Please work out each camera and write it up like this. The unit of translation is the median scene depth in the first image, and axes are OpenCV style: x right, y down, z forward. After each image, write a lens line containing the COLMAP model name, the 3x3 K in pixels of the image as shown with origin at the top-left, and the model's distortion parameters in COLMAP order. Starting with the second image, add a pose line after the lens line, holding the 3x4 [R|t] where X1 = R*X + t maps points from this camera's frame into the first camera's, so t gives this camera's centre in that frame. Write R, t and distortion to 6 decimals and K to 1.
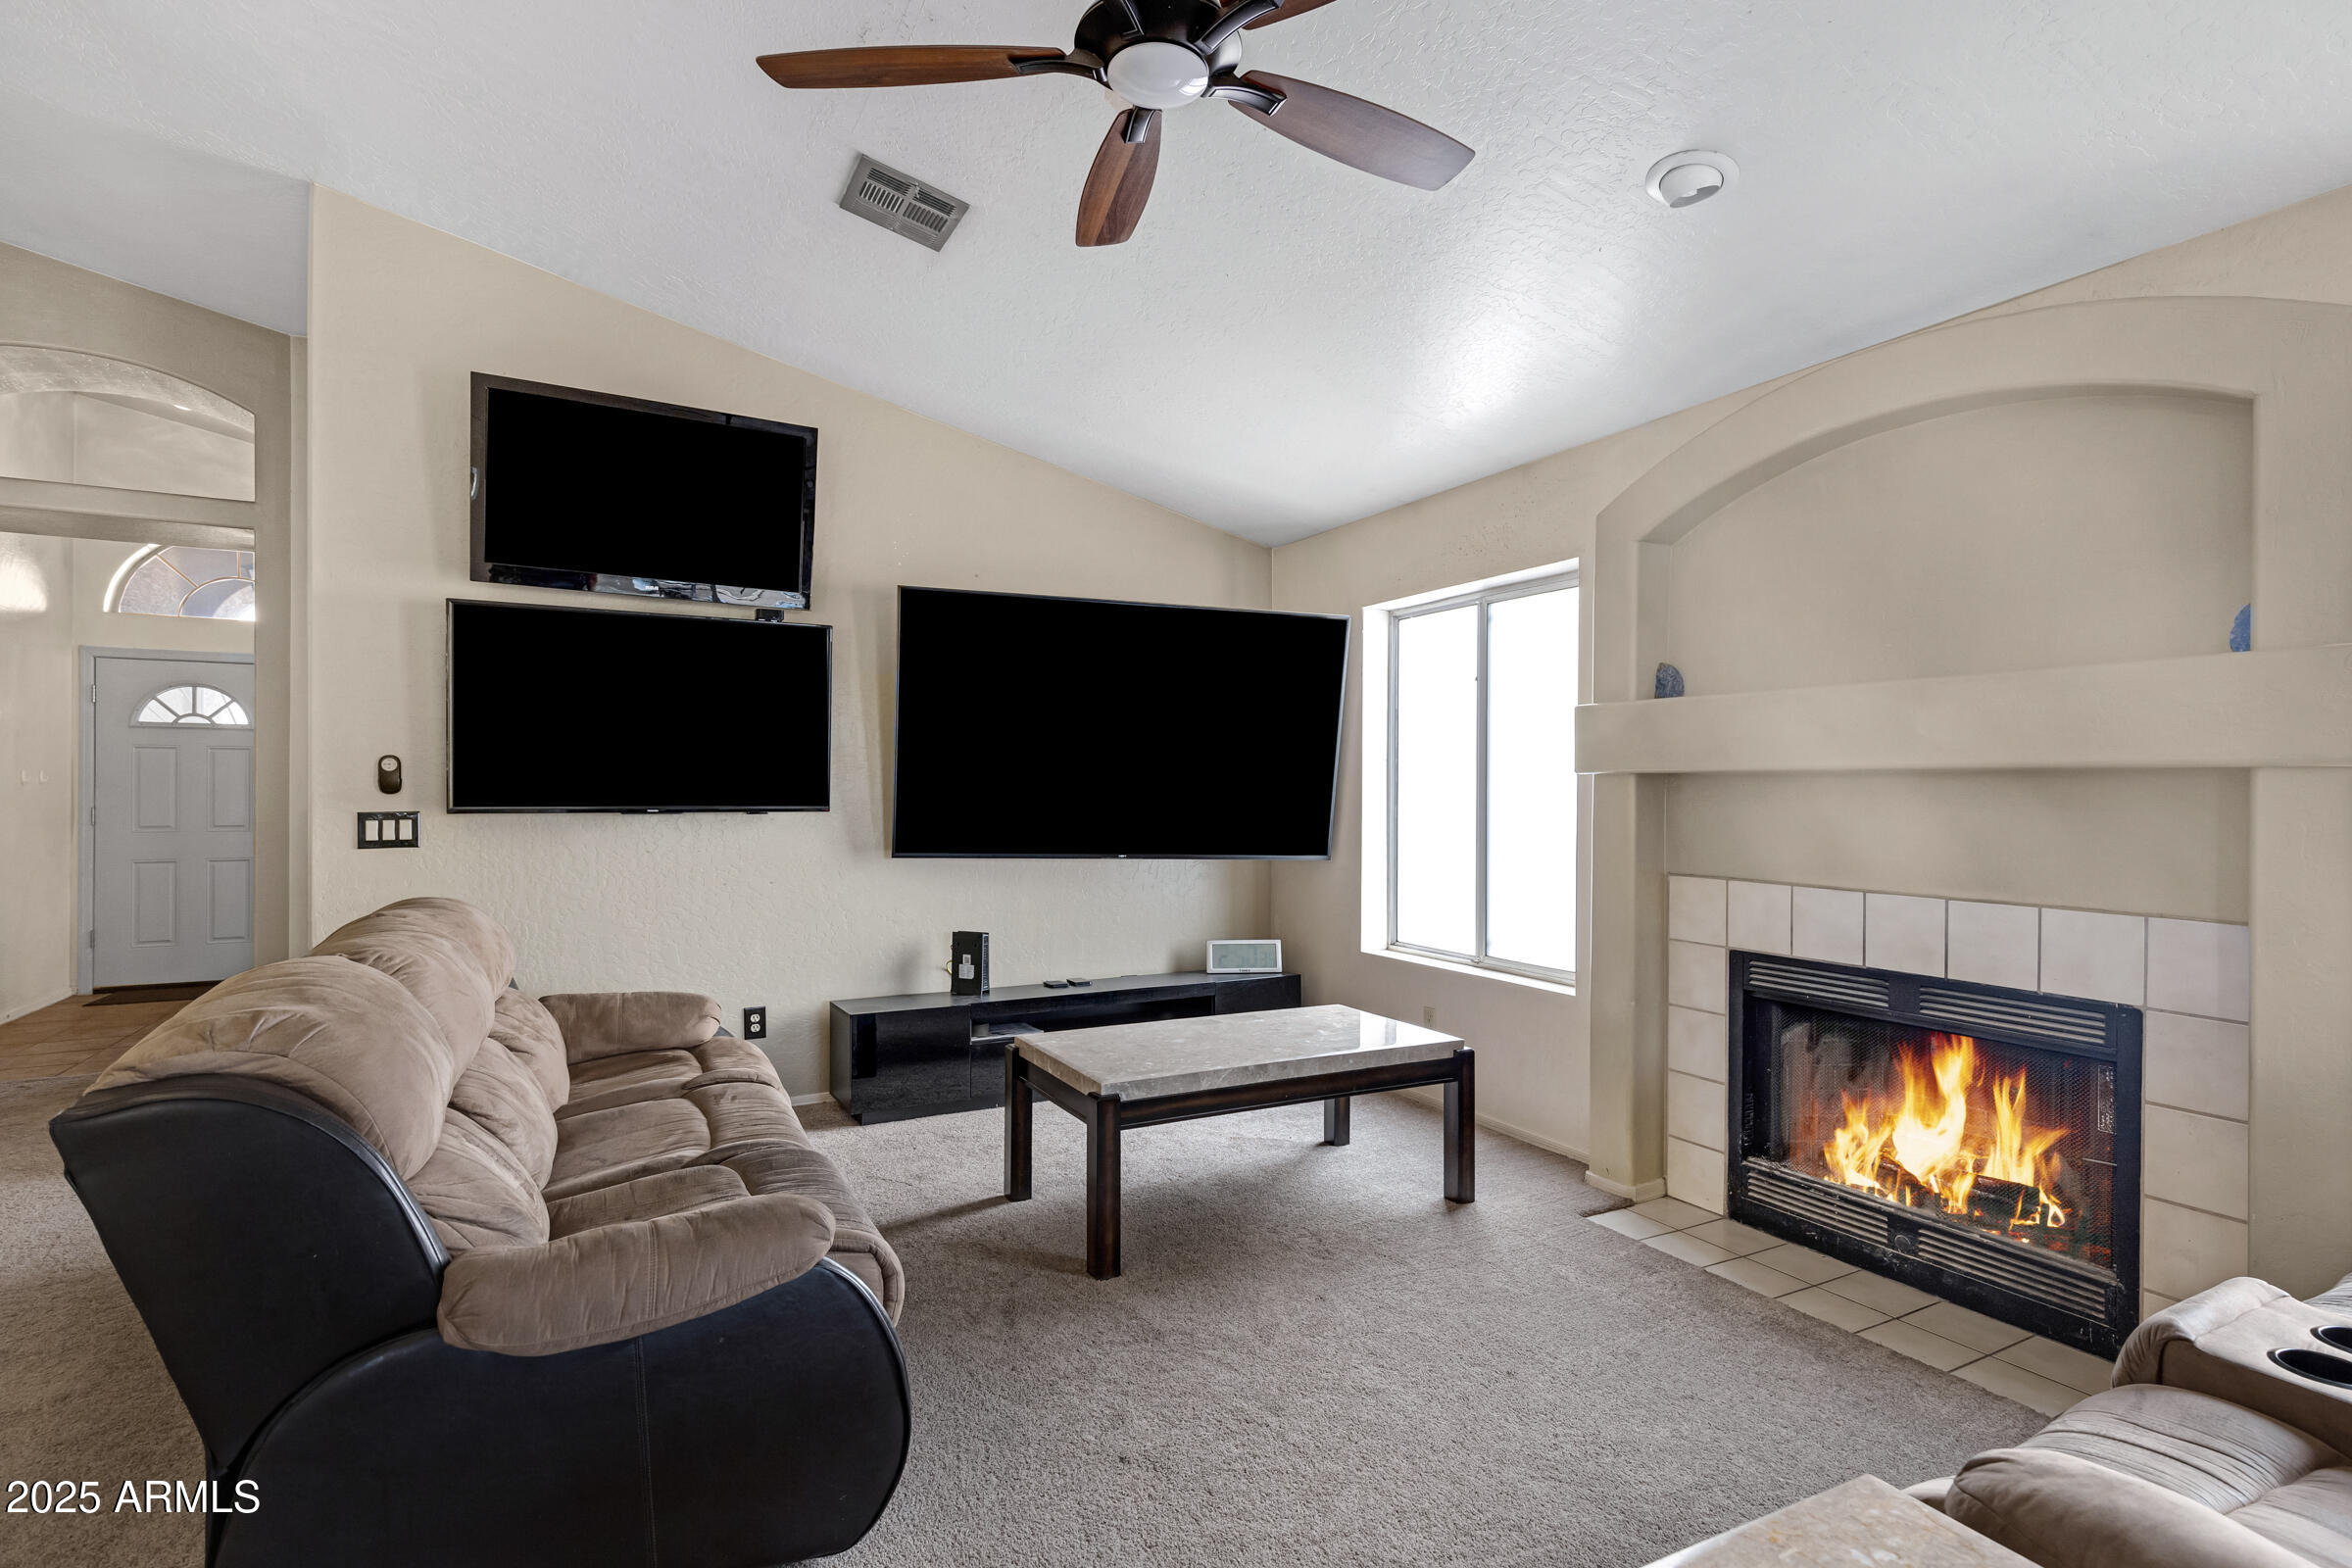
lens RADIAL K [[1141.8, 0, 1165.7], [0, 1141.8, 785.5], [0, 0, 1]] dist [0.026735, 0.000011]
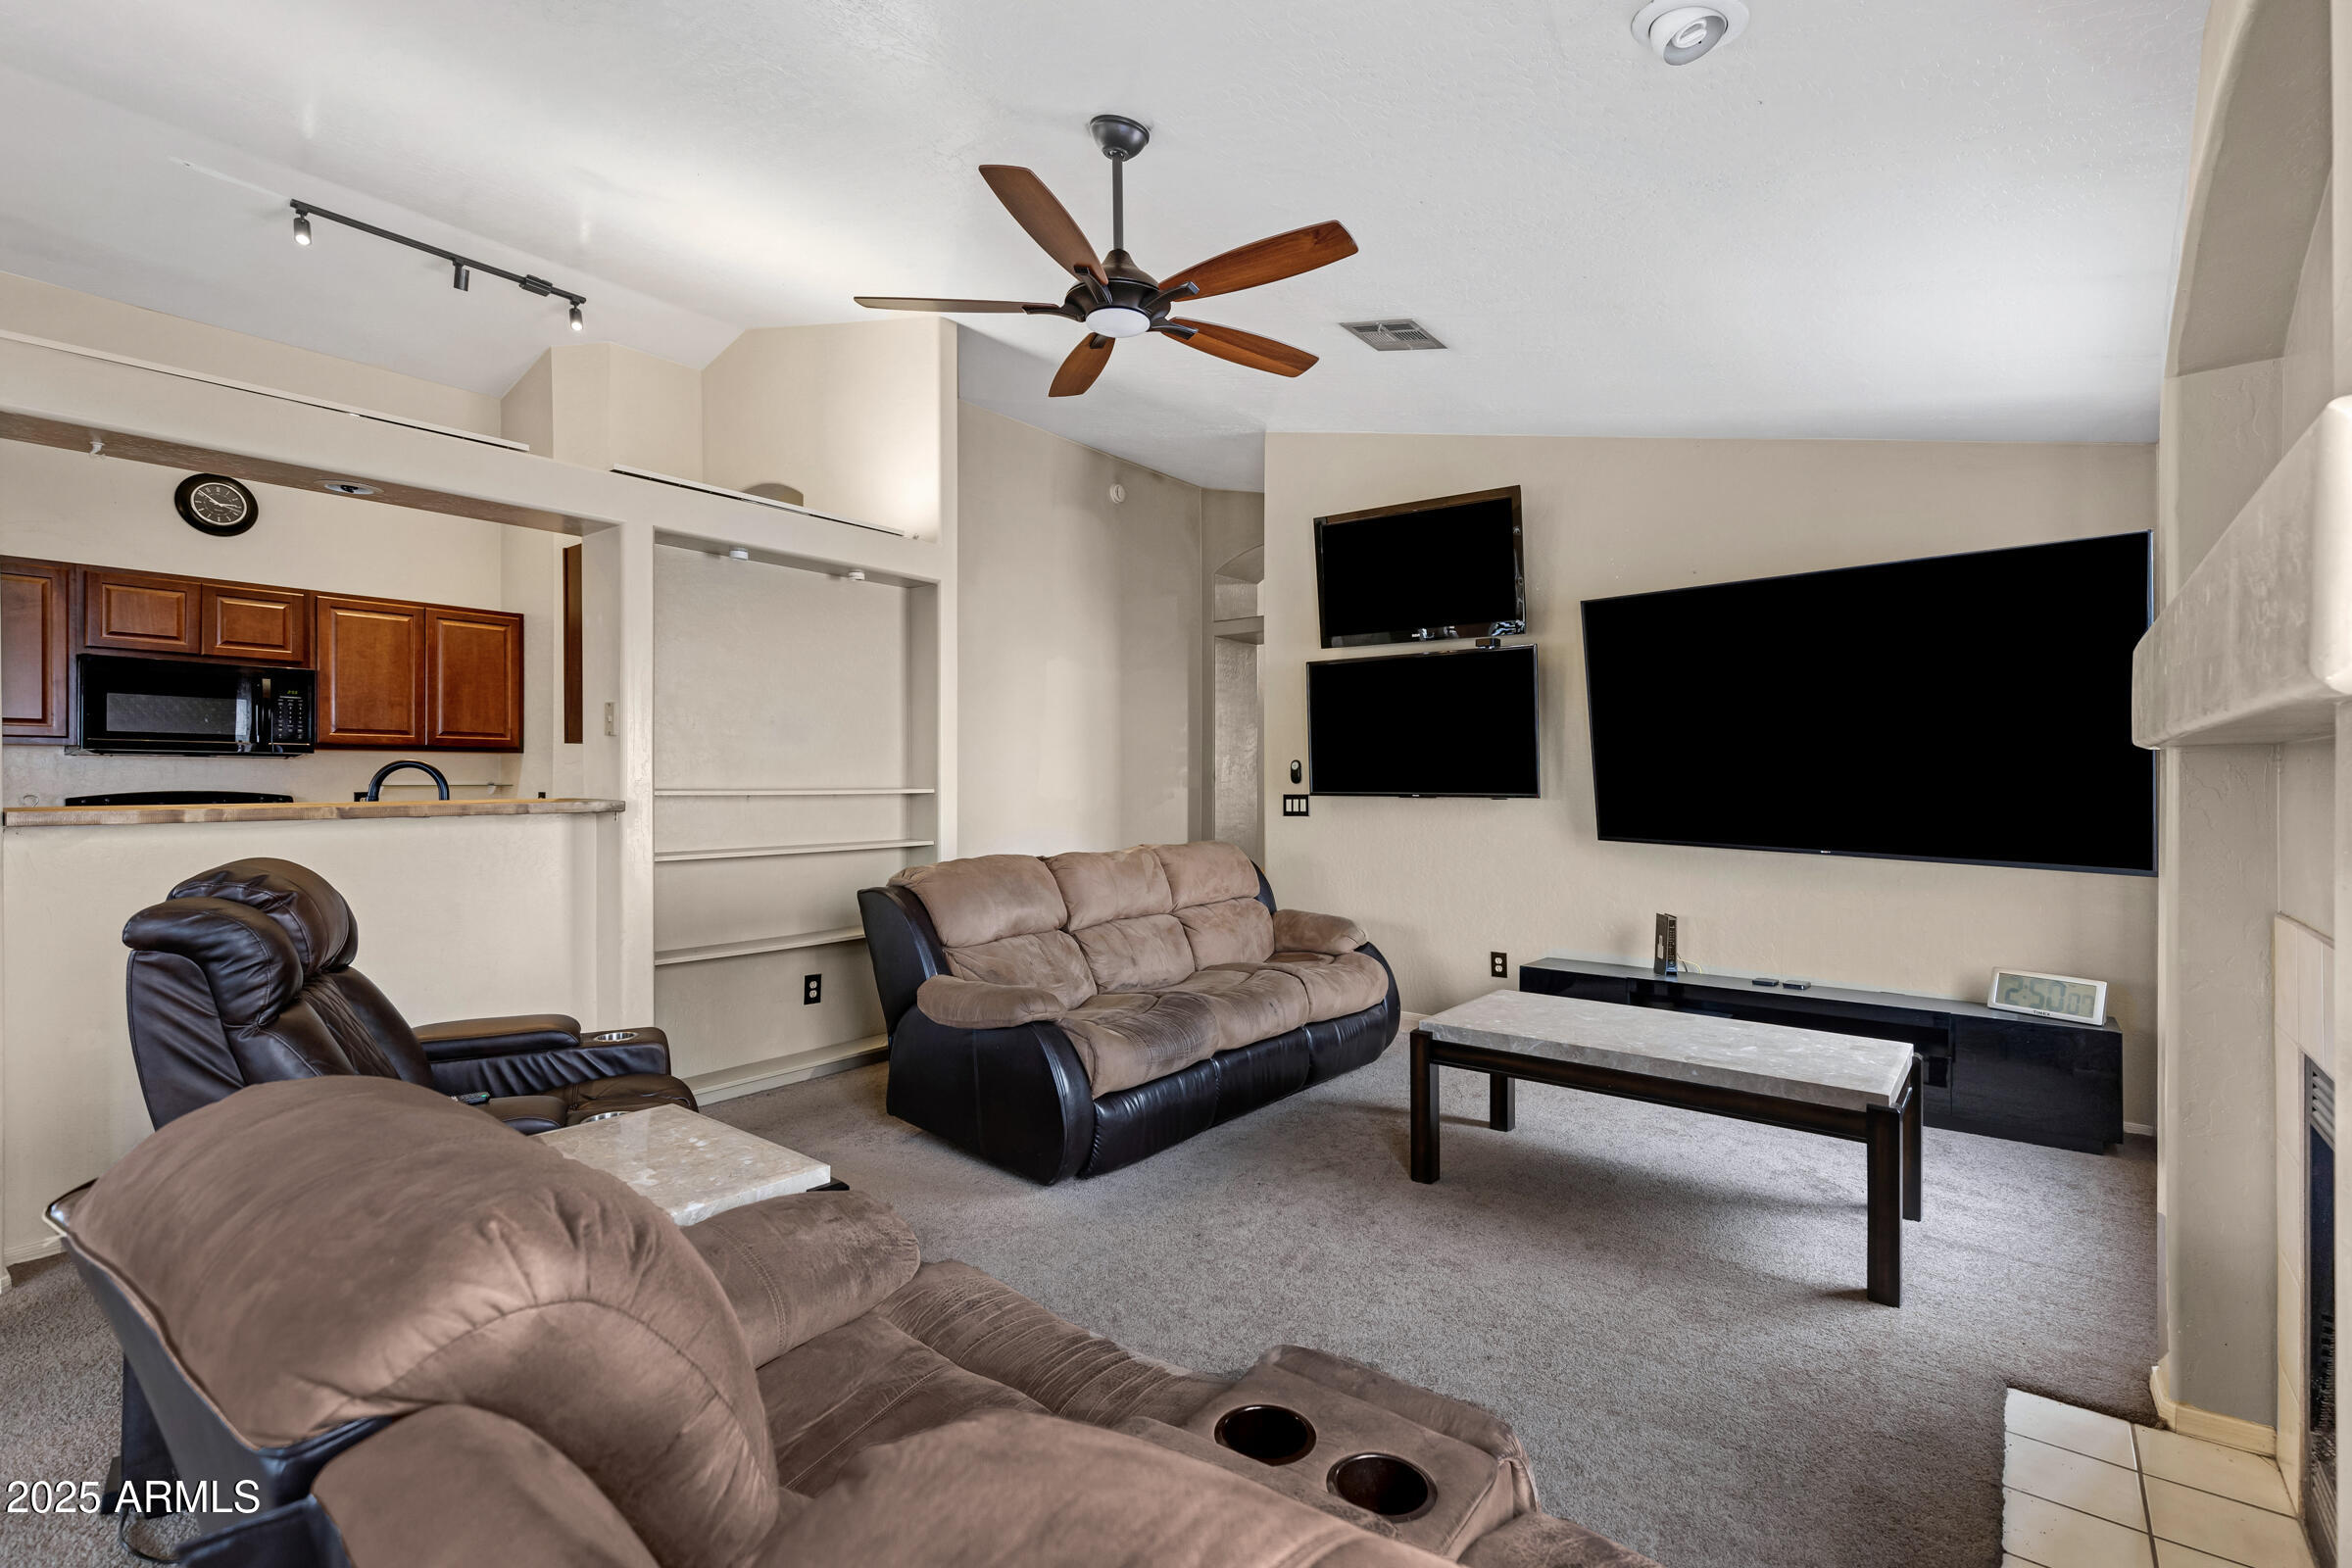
lens RADIAL K [[1078.4, 0, 1228.7], [0, 1078.4, 782.7], [0, 0, 1]] dist [0.020808, -0.000356]
pose [[0.423259, -0.001766, -0.906007, 0.682424], [0.002353, 0.999997, -0.000850, 0.007140], [0.906005, -0.001772, 0.423262, 0.254894]]
